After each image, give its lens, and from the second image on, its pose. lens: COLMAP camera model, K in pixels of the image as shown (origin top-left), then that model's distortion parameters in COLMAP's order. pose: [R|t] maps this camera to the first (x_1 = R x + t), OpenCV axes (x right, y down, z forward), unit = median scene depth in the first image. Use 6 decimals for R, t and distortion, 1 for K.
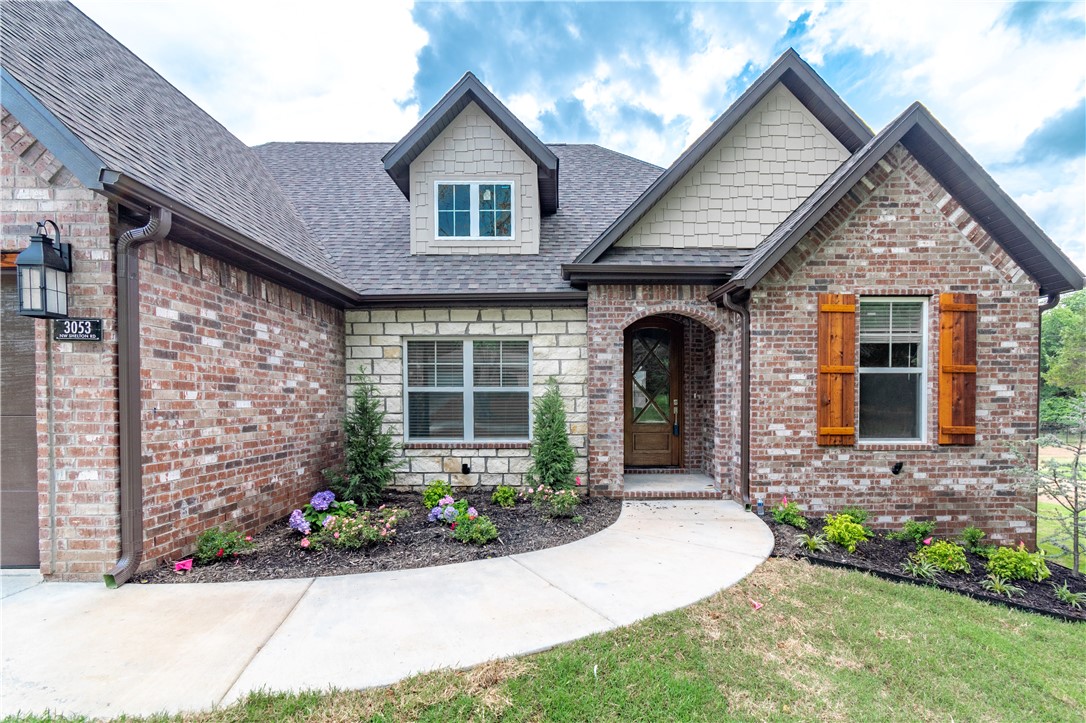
lens RADIAL K [[494.1, 0, 569.6], [0, 494.1, 407.3], [0, 0, 1]] dist [0.000056, 0.000029]
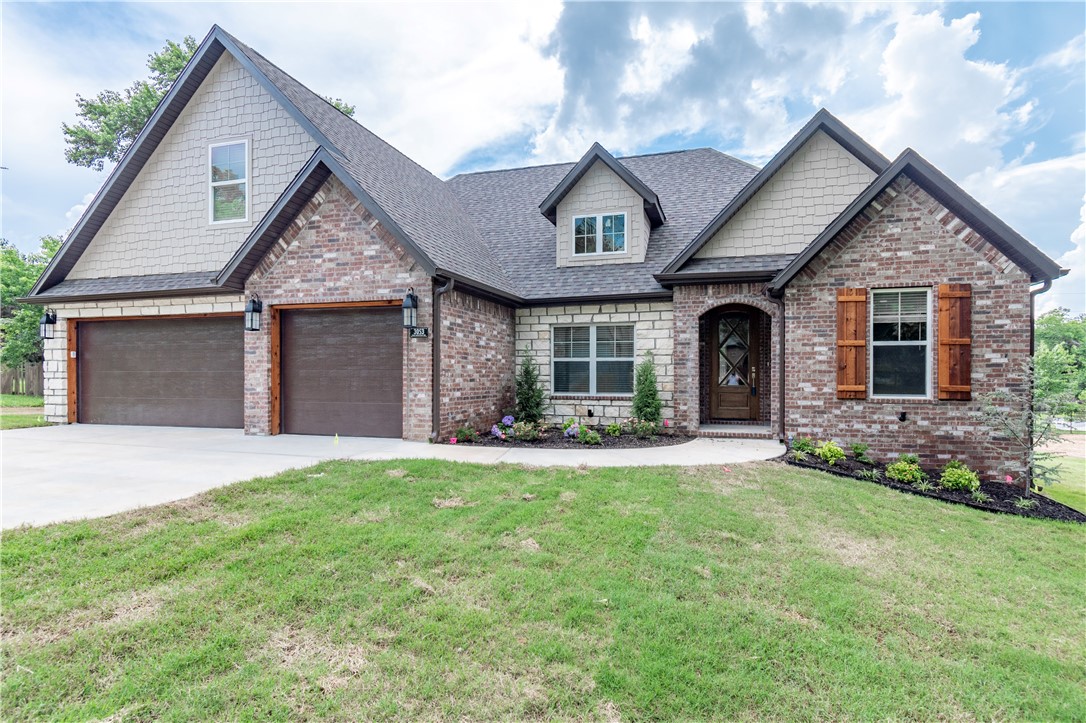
lens RADIAL K [[570.3, 0, 563.2], [0, 570.3, 376.9], [0, 0, 1]] dist [-0.001274, -0.001048]
pose [[0.955443, 0.004464, -0.295143, 0.240995], [-0.008534, 0.999885, -0.012503, 0.042779], [0.295053, 0.014465, 0.955371, -0.734671]]
